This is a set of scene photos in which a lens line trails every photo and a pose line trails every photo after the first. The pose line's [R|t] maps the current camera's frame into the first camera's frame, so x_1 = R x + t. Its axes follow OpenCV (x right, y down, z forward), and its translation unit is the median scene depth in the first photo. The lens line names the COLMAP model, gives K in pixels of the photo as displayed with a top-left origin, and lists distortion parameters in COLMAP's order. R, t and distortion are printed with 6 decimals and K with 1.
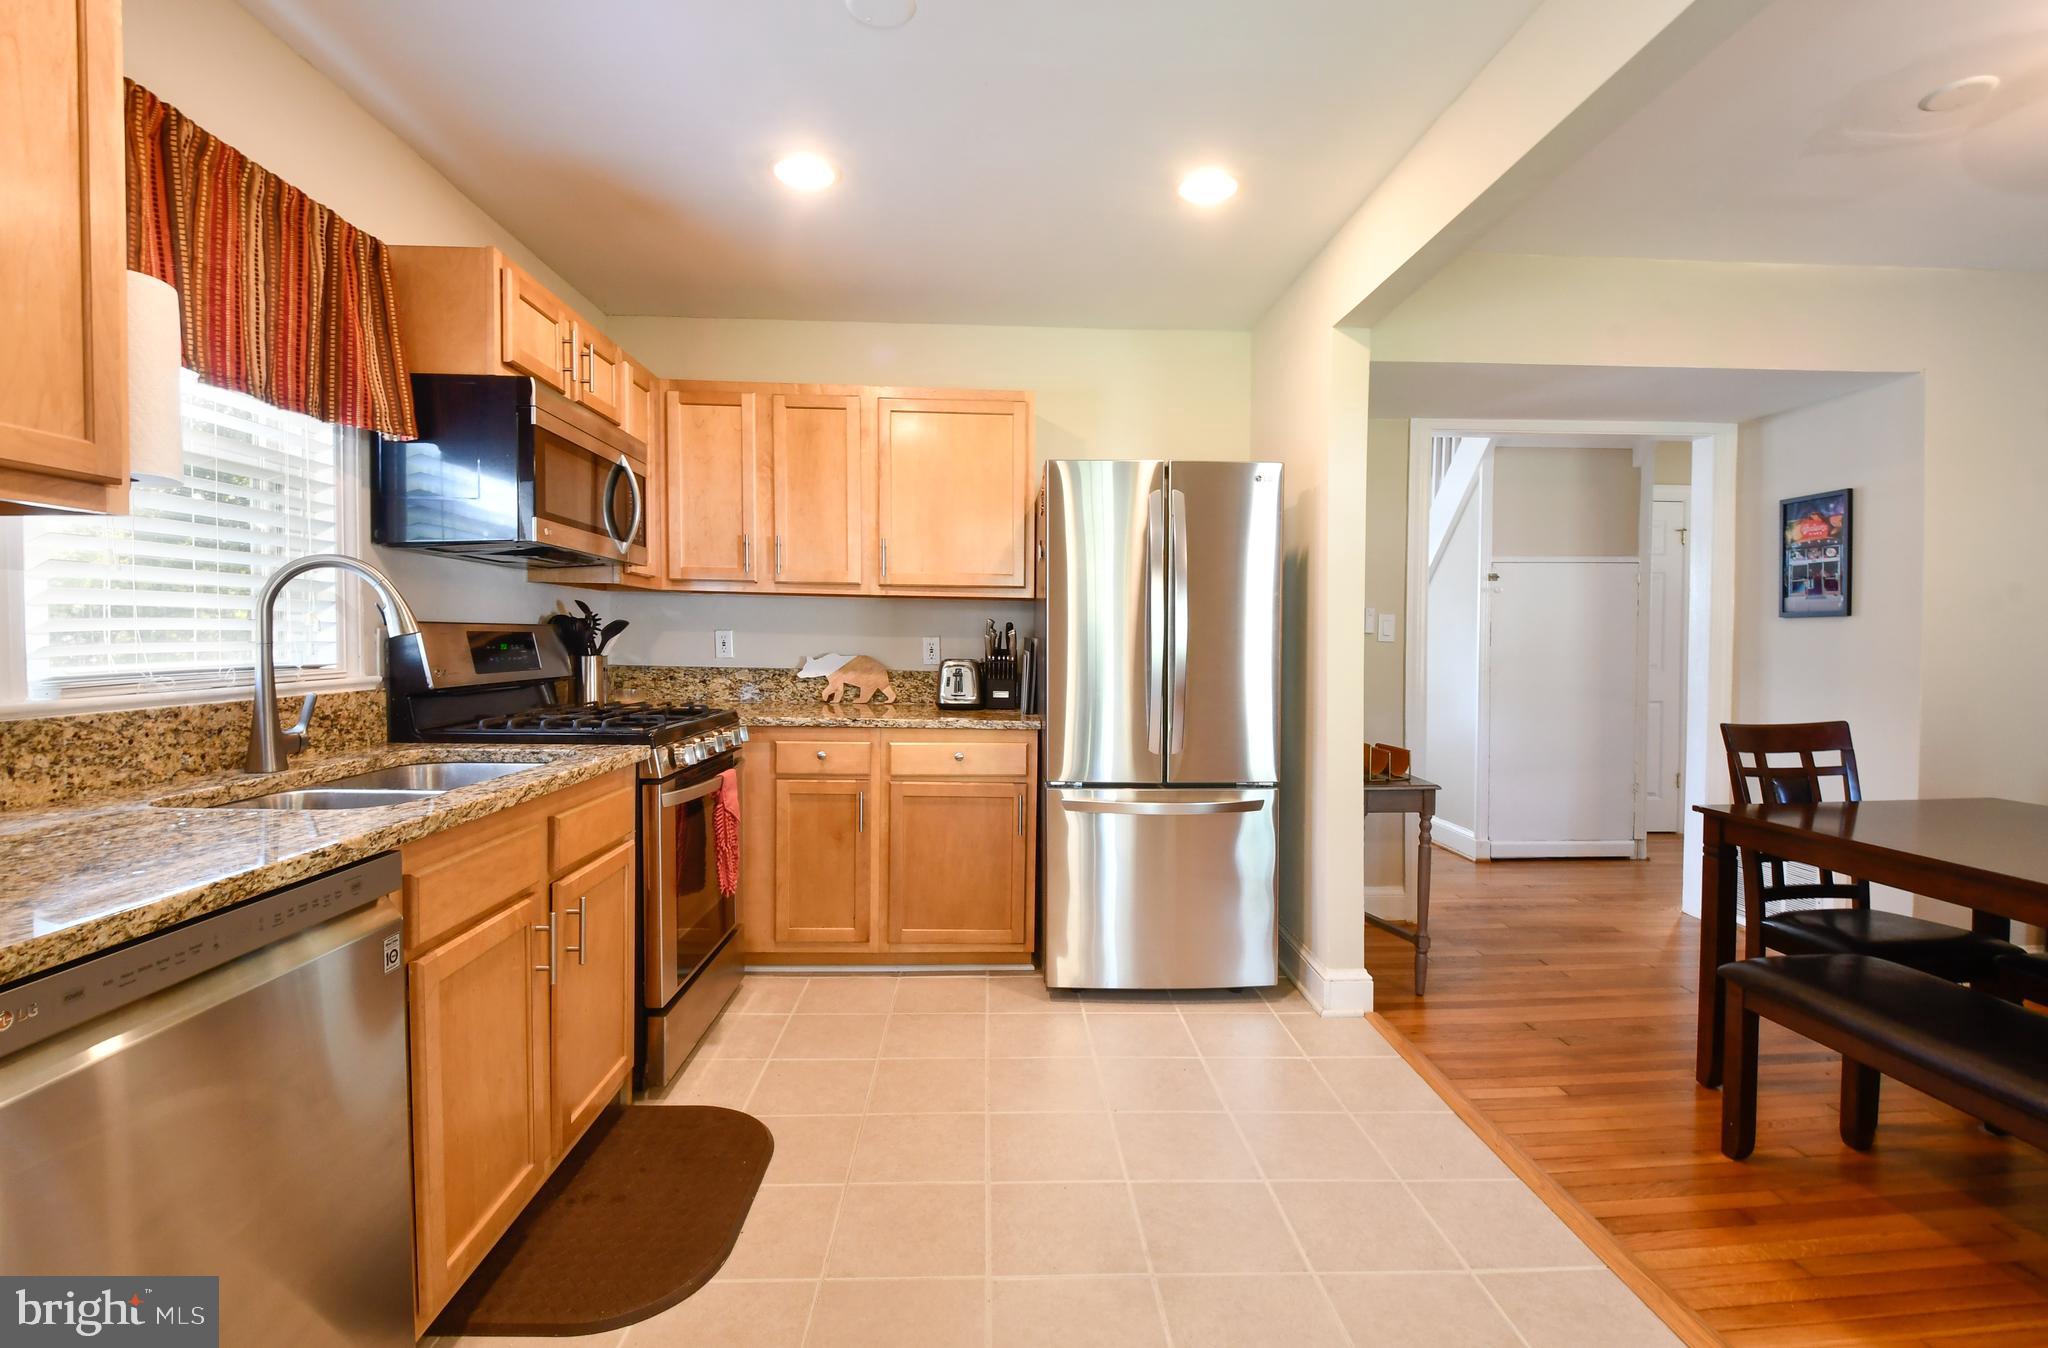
lens RADIAL K [[858.8, 0, 1024.0], [0, 858.8, 674.0], [0, 0, 1]] dist [-0.060998, -0.000041]
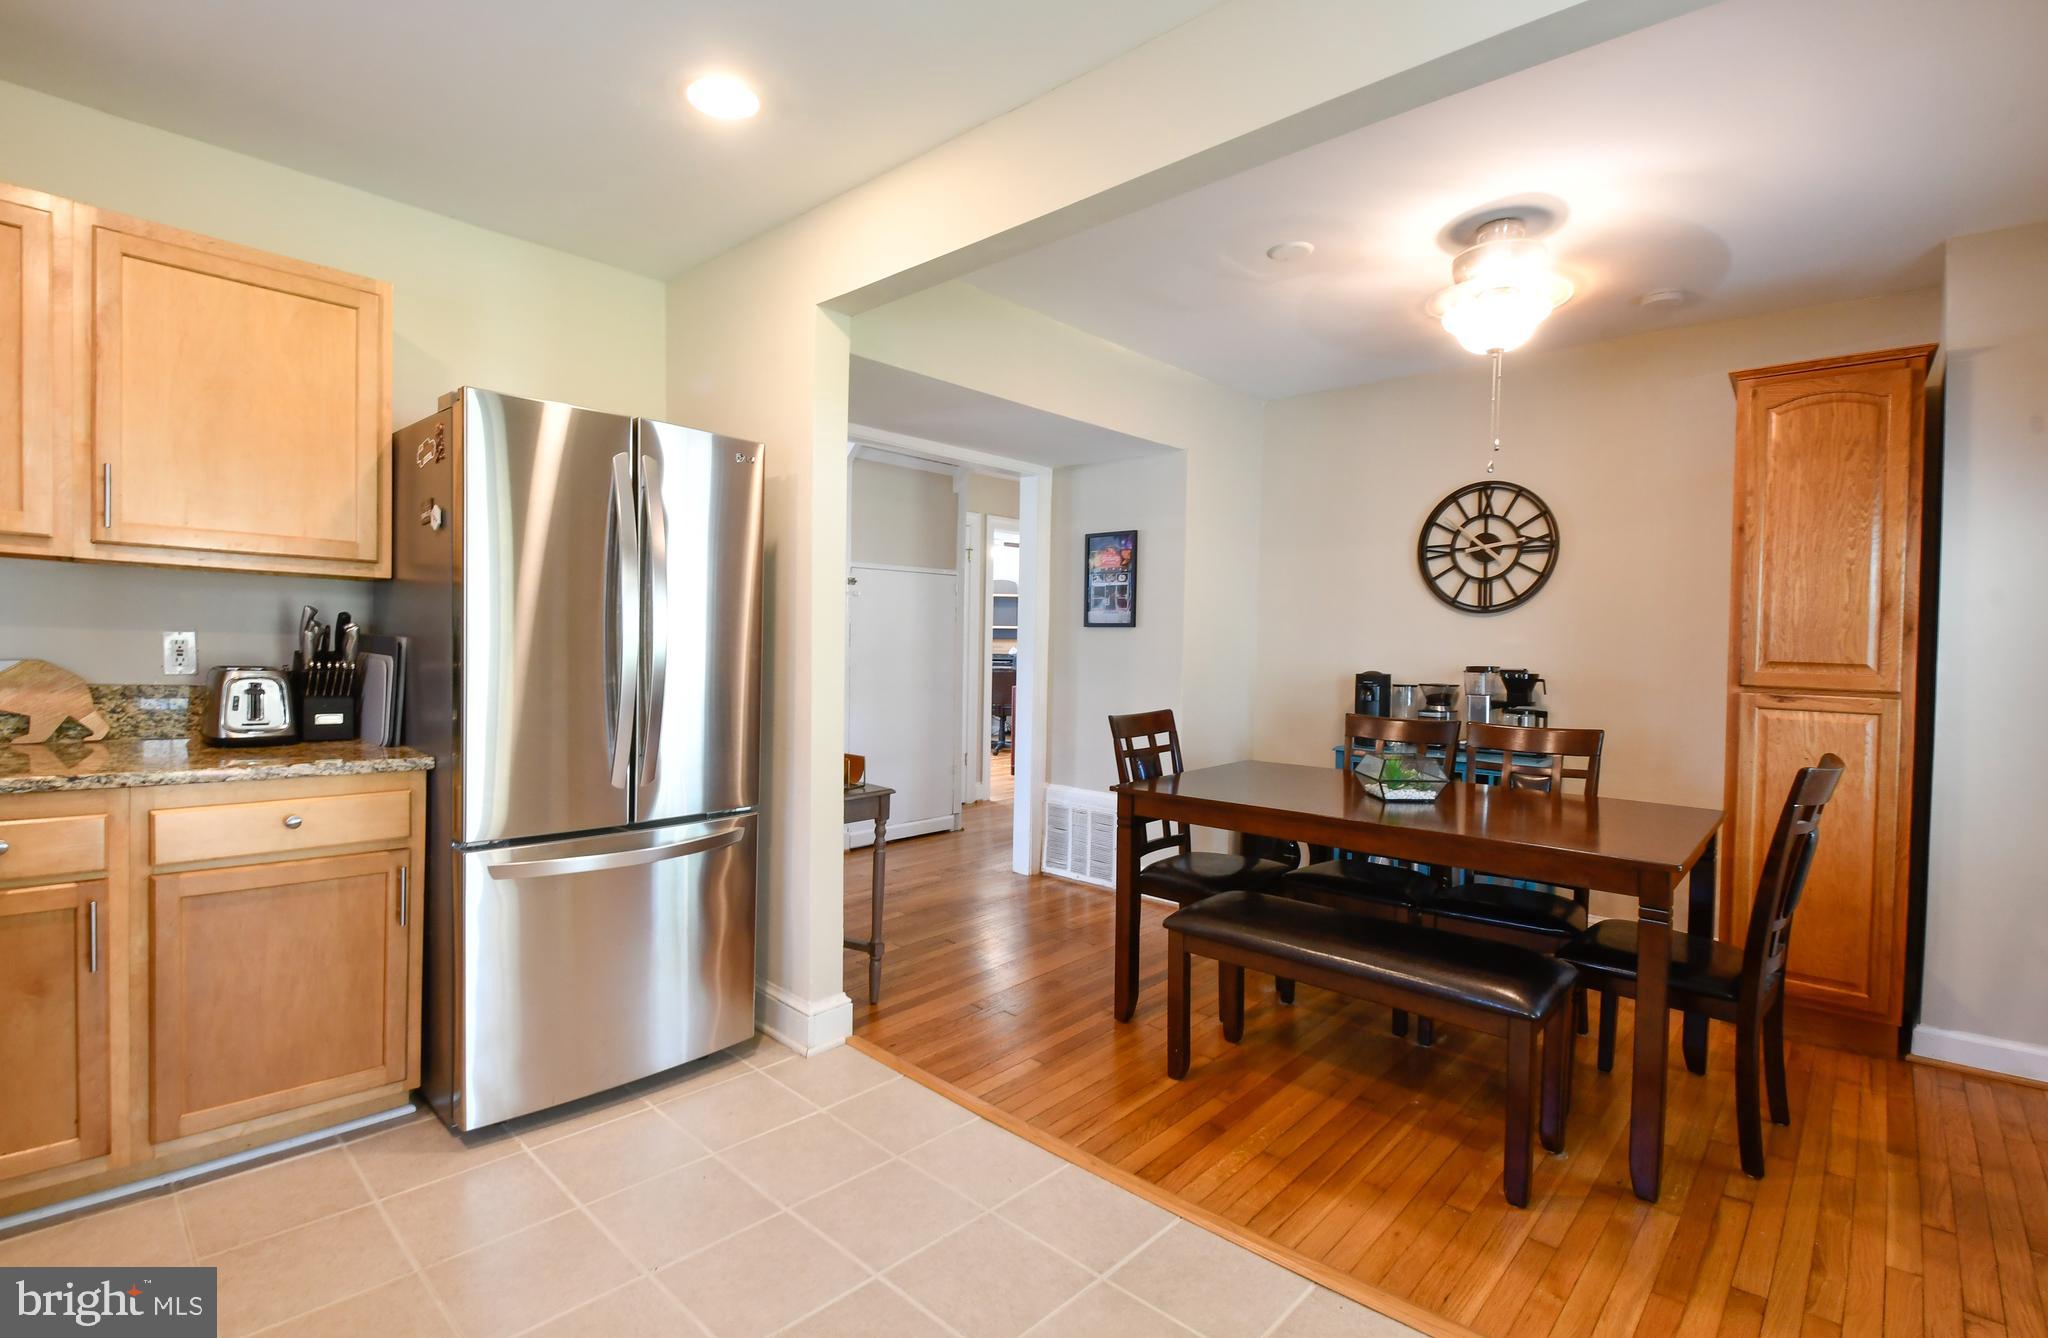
lens RADIAL K [[871.1, 0, 1019.2], [0, 871.1, 658.1], [0, 0, 1]] dist [-0.044431, -0.000351]
pose [[0.695904, -0.001412, 0.718133, -0.134999], [0.011065, 0.999900, -0.008756, -0.012652], [-0.718049, 0.014040, 0.695851, 0.160205]]
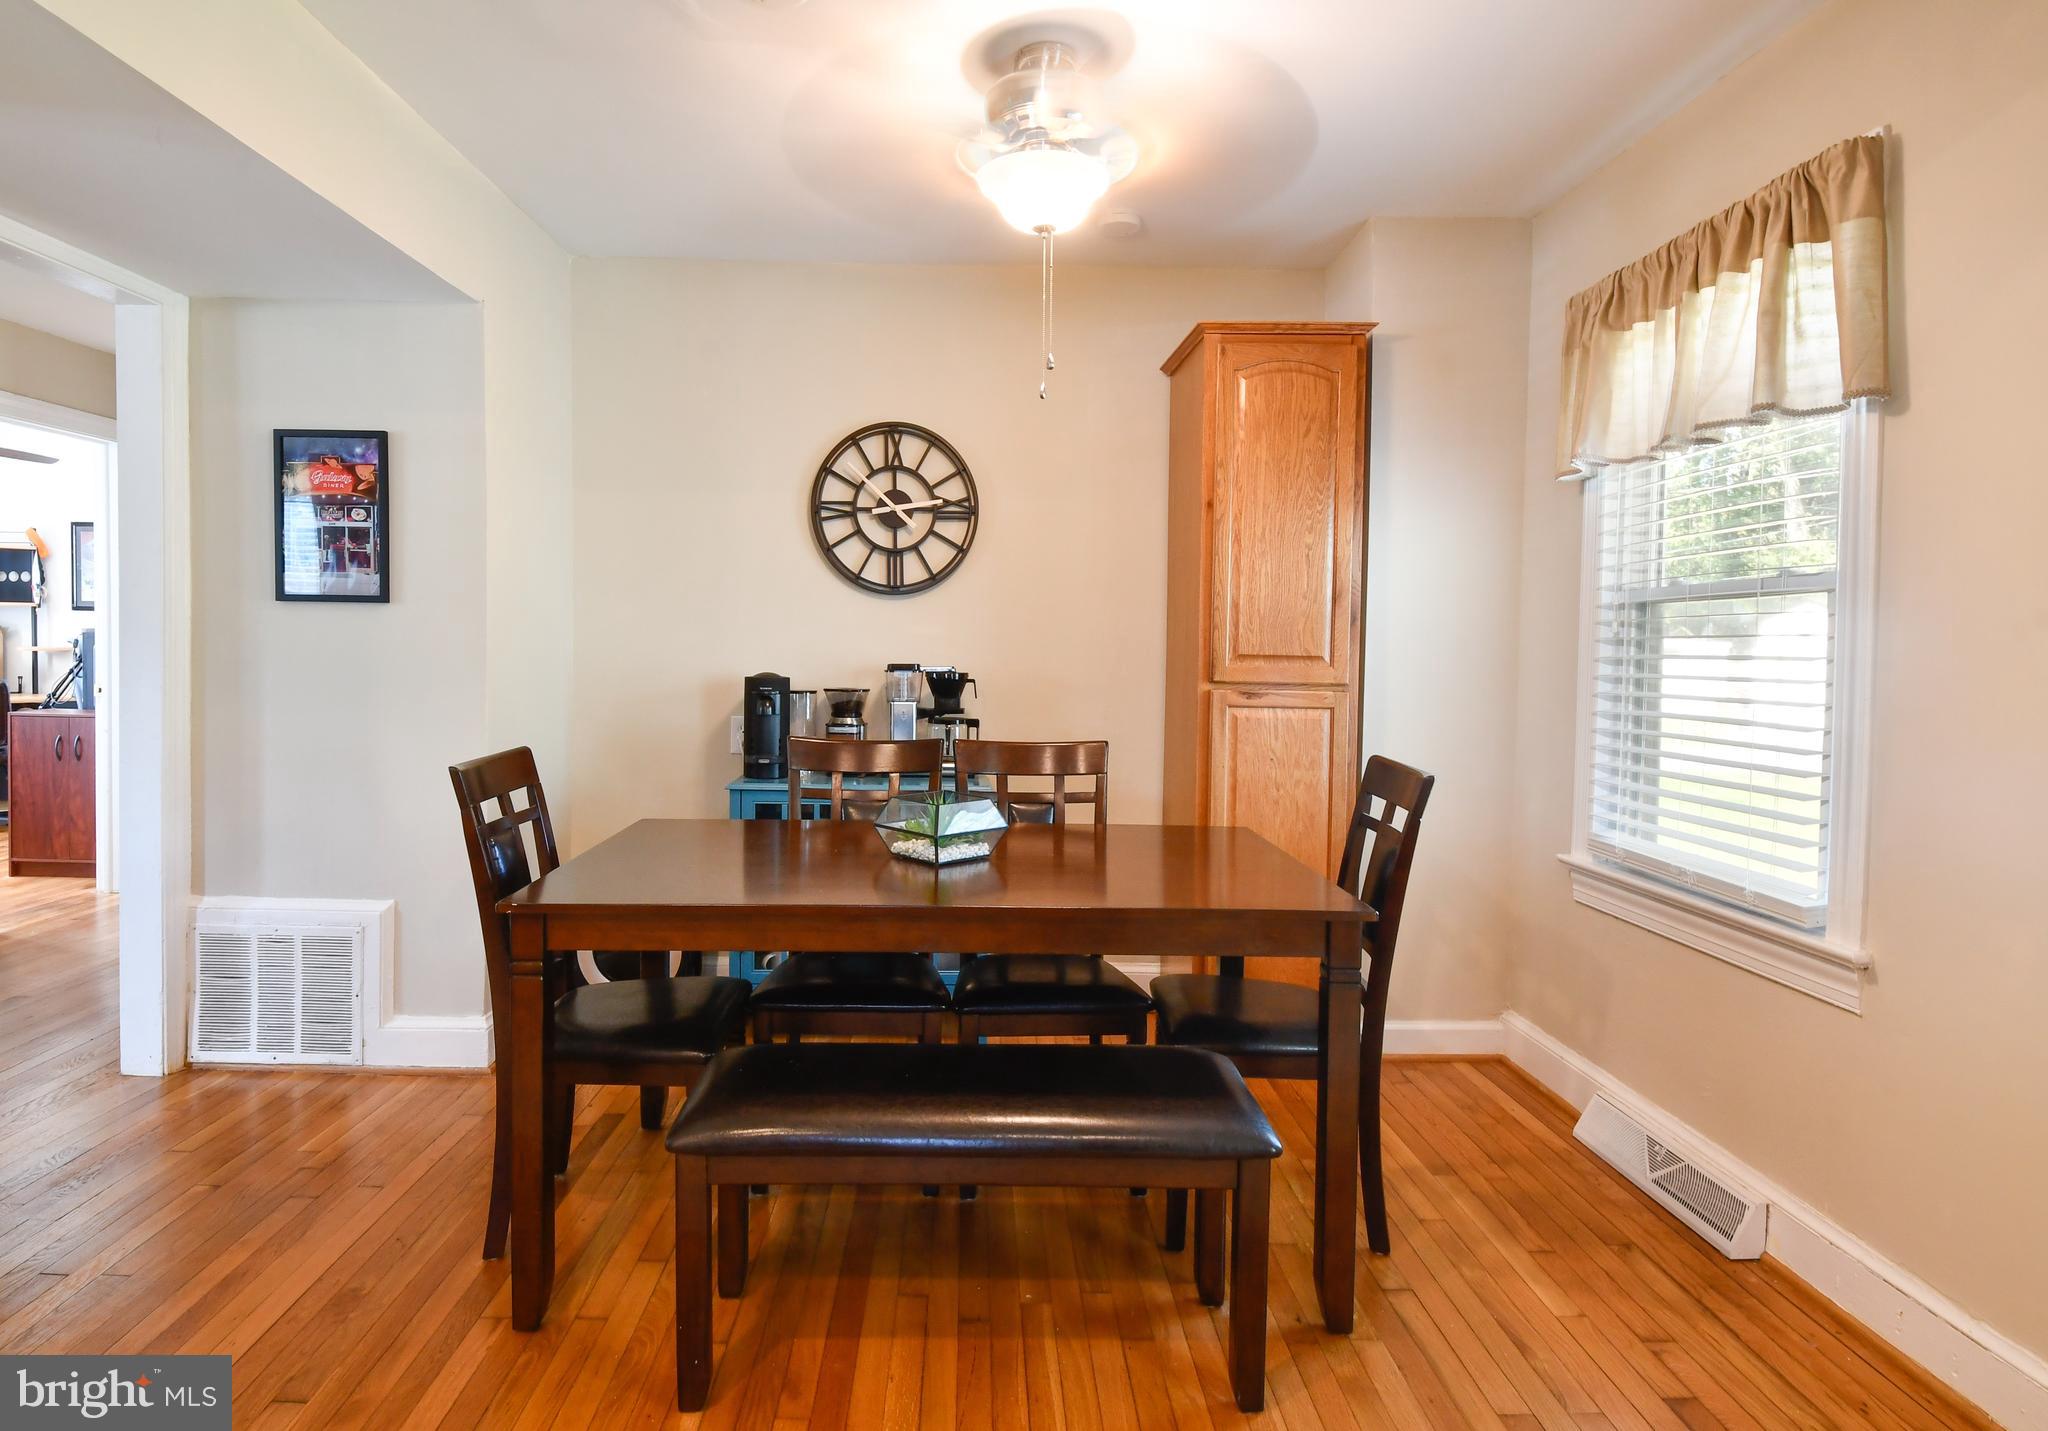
lens RADIAL K [[1145.7, 0, 1013.9], [0, 1145.7, 697.4], [0, 0, 1]] dist [0.029327, -0.062364]
pose [[0.020833, -0.041308, 0.998929, -0.030683], [0.022587, 0.998911, 0.040836, -0.017091], [-0.999528, 0.021712, 0.021744, 0.434513]]
